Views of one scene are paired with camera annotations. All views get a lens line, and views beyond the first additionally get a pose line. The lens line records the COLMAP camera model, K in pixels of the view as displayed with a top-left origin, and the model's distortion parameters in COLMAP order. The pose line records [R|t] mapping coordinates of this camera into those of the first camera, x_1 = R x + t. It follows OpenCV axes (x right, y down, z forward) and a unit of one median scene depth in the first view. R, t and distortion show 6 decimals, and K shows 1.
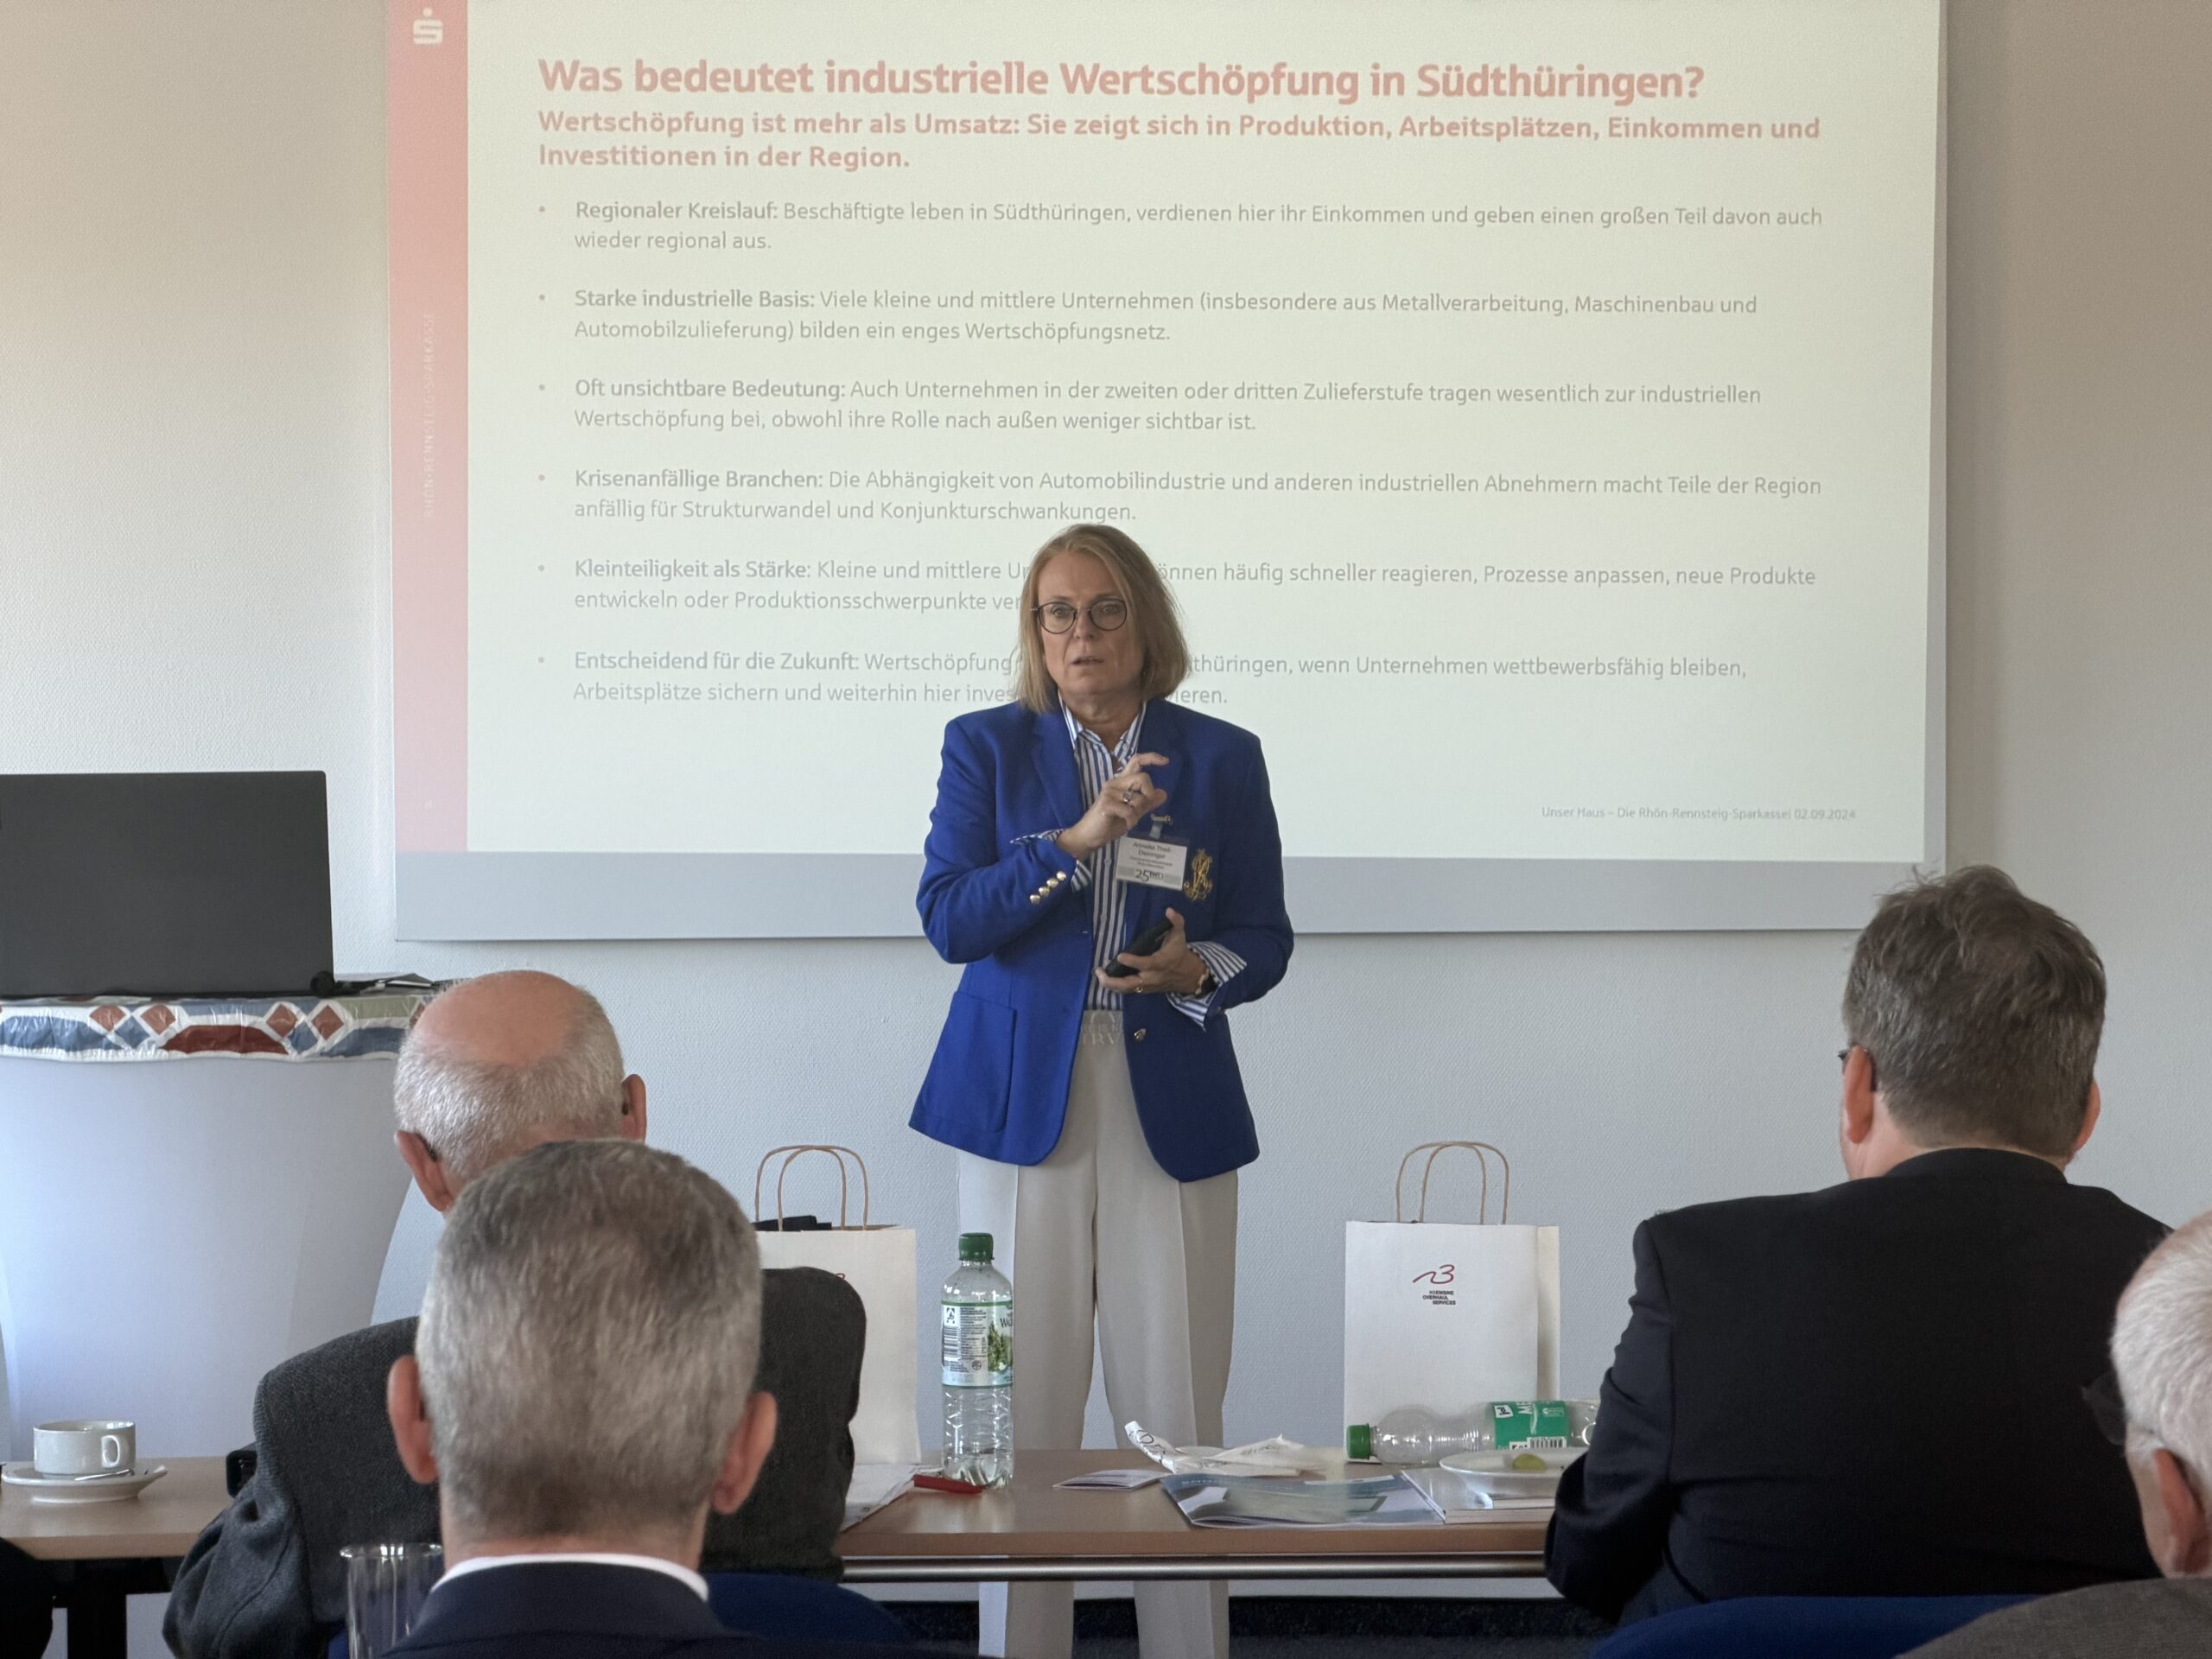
lens RADIAL K [[6595.8, 0, 1106.0], [0, 6595.8, 829.5], [0, 0, 1]] dist [0.132858, -0.679090]
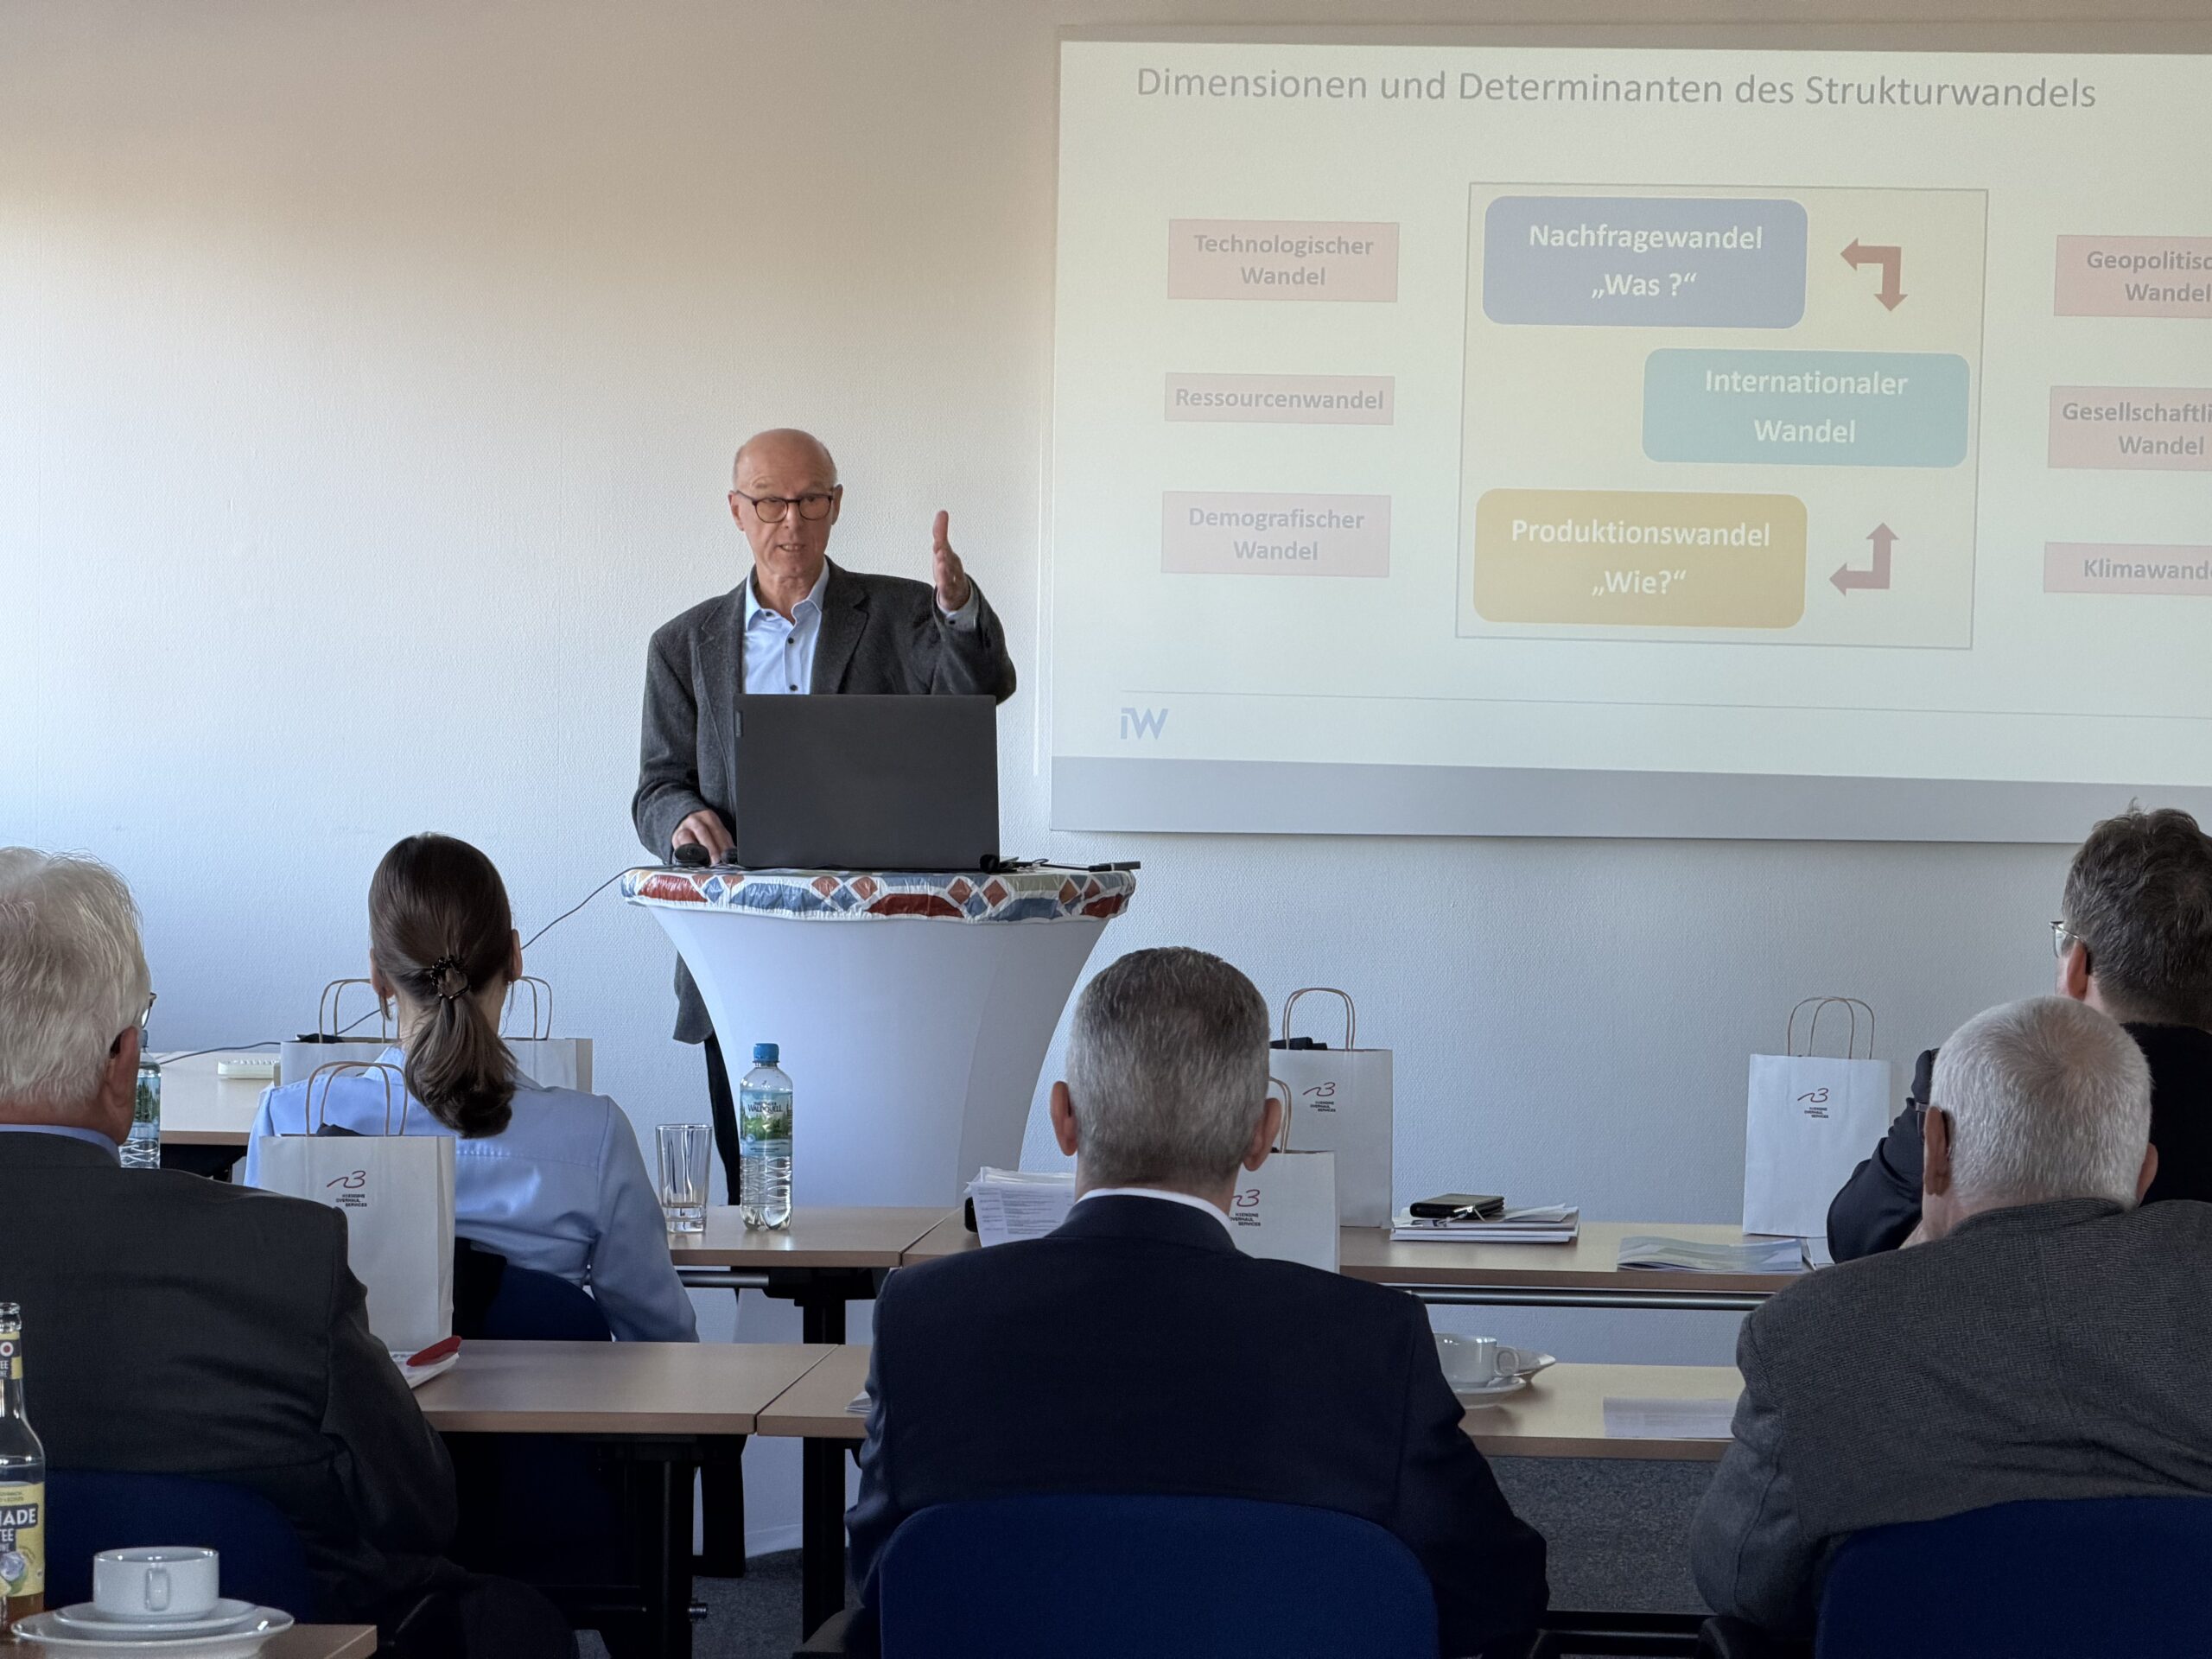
lens RADIAL K [[6595.8, 0, 1106.0], [0, 6595.8, 829.5], [0, 0, 1]] dist [0.132858, -0.679090]
pose [[0.995223, 0.019015, -0.095756, 0.025087], [-0.017447, 0.999700, 0.017188, -0.005376], [0.096054, -0.015436, 0.995256, -0.264648]]
